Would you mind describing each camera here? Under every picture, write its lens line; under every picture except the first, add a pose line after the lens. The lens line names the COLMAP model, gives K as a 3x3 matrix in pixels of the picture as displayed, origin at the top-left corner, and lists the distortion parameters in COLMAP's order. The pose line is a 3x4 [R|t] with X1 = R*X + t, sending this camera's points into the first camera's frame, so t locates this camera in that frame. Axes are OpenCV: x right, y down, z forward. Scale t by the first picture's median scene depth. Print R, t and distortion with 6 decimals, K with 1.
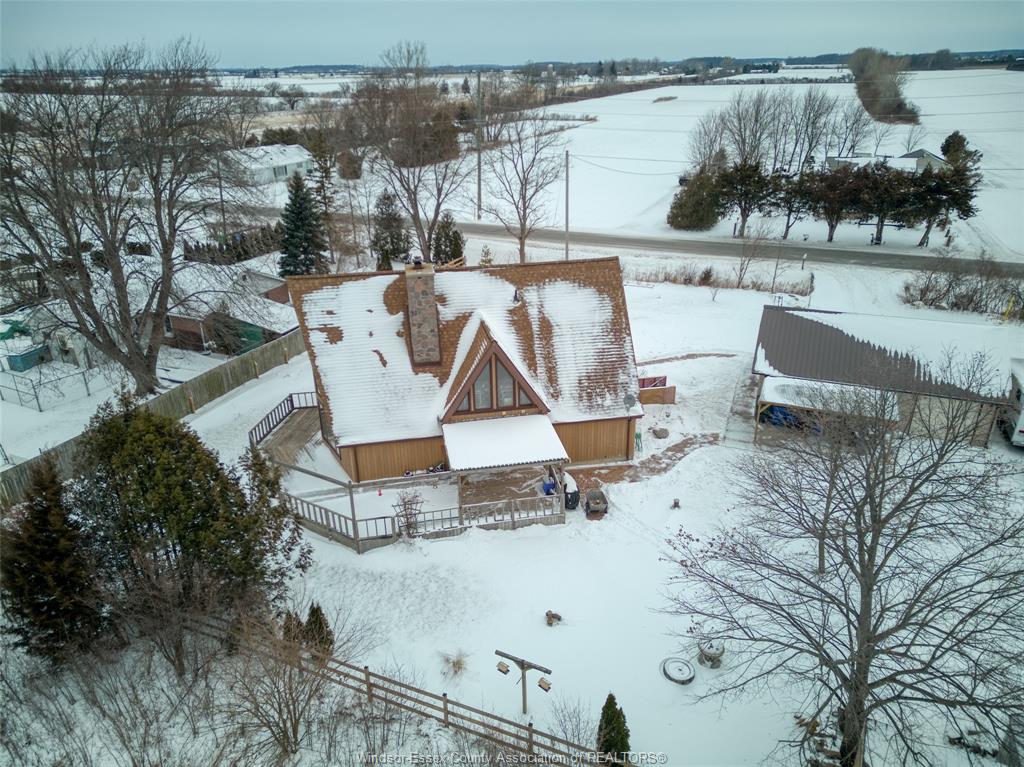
lens RADIAL K [[710.5, 0, 513.9], [0, 710.5, 386.5], [0, 0, 1]] dist [0.097672, -0.083120]
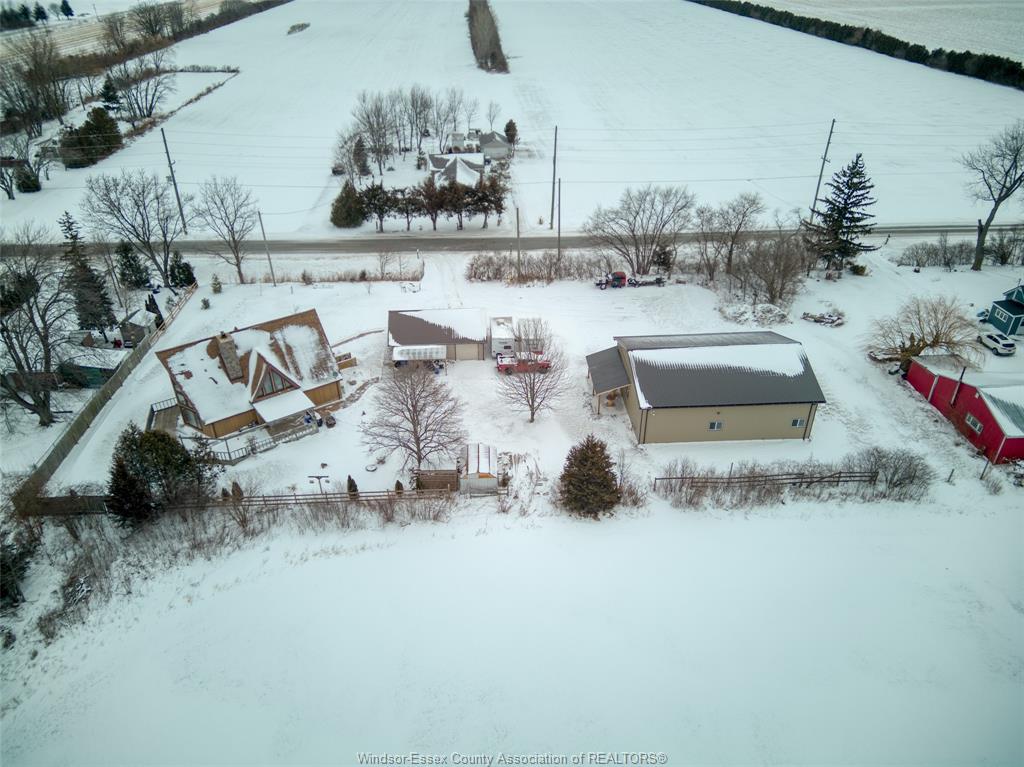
lens RADIAL K [[710.5, 0, 513.9], [0, 710.5, 386.5], [0, 0, 1]] dist [0.097672, -0.083120]
pose [[0.900209, -0.223513, 0.373718, -0.180884], [0.173366, 0.971230, 0.163268, -0.210986], [-0.399458, -0.082186, 0.913060, -1.284214]]
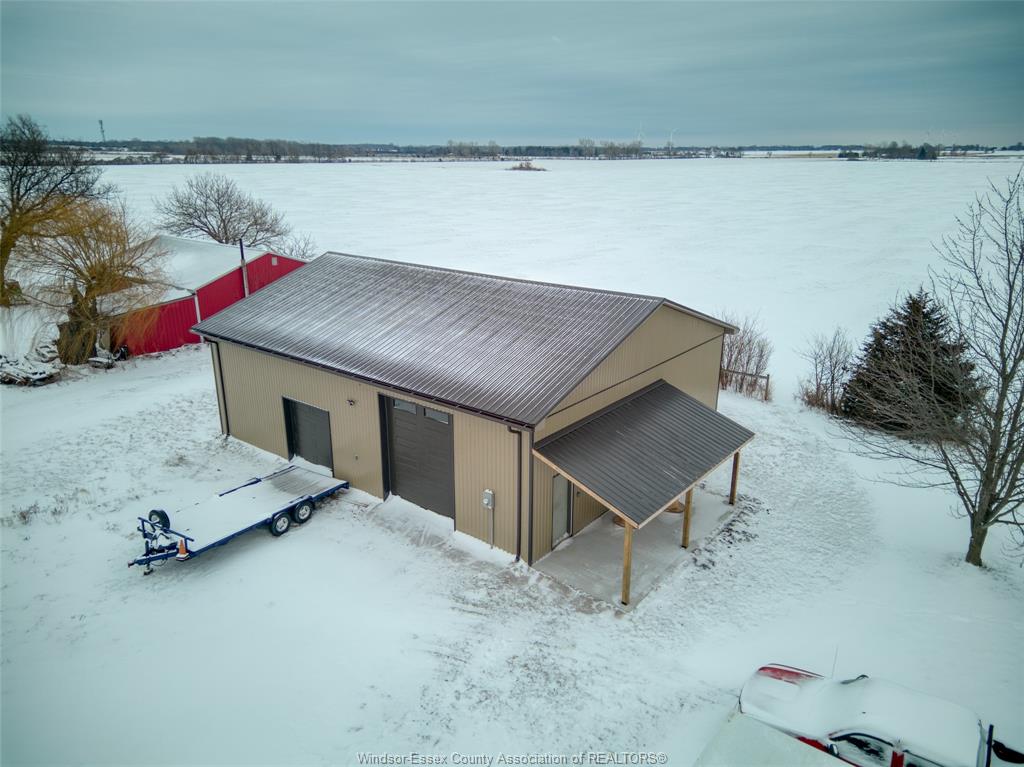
lens RADIAL K [[710.5, 0, 513.9], [0, 710.5, 386.5], [0, 0, 1]] dist [0.097672, -0.083120]
pose [[-0.964368, -0.070312, 0.255051, 0.906198], [0.120747, 0.740807, 0.660777, -0.332464], [-0.235404, 0.668028, -0.705920, 1.134840]]
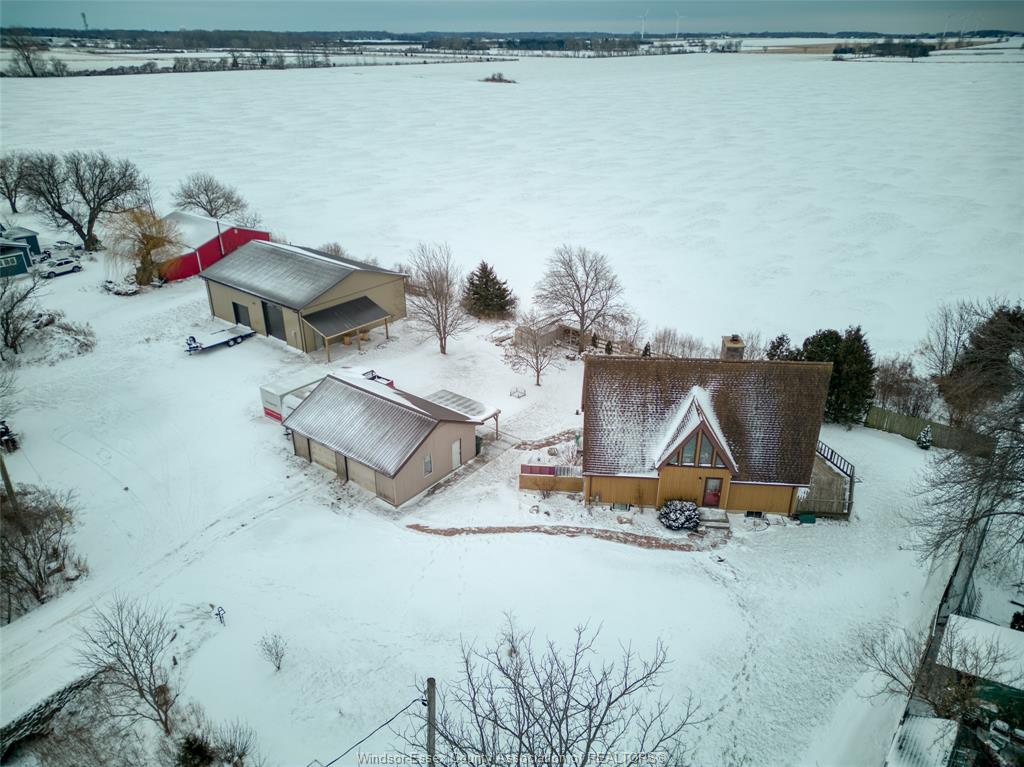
lens RADIAL K [[710.5, 0, 513.9], [0, 710.5, 386.5], [0, 0, 1]] dist [0.097672, -0.083120]
pose [[-0.962924, -0.104262, 0.248812, -0.067758], [0.124991, 0.644911, 0.753968, -1.231805], [-0.239072, 0.757113, -0.607968, 1.987537]]
